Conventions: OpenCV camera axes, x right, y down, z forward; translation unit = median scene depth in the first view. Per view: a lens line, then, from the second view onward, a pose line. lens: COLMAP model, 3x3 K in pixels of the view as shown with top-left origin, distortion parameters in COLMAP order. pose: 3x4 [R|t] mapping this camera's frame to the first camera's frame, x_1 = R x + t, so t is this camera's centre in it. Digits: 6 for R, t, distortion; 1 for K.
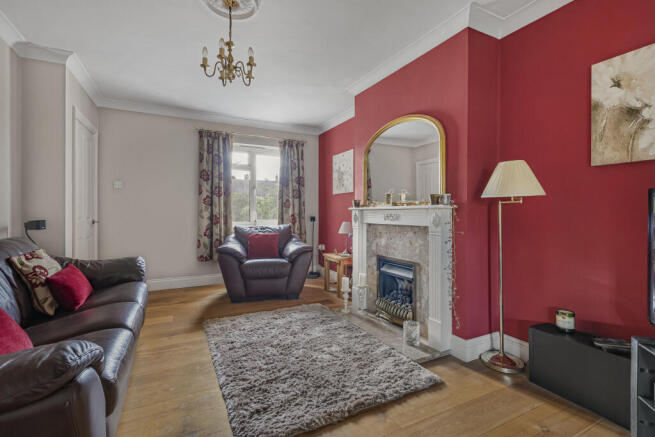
lens RADIAL K [[297.2, 0, 326.1], [0, 297.2, 212.1], [0, 0, 1]] dist [0.000188, -0.000050]
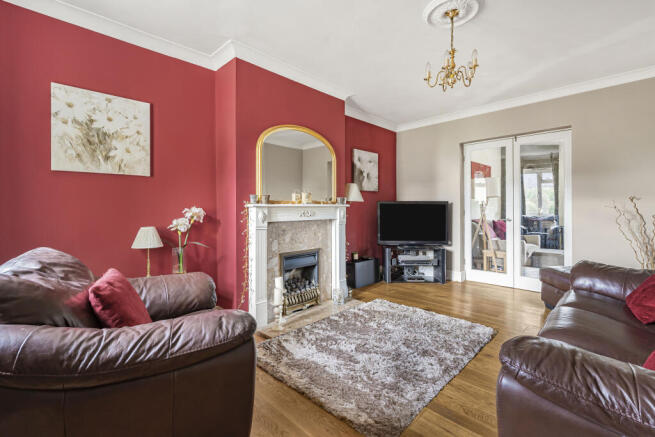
lens RADIAL K [[297.2, 0, 326.1], [0, 297.2, 212.1], [0, 0, 1]] dist [0.000188, -0.000050]
pose [[-0.320738, 0.005238, 0.947153, -0.852521], [0.010725, 0.999941, -0.001898, 0.012296], [-0.947107, 0.009550, -0.320776, 1.257565]]
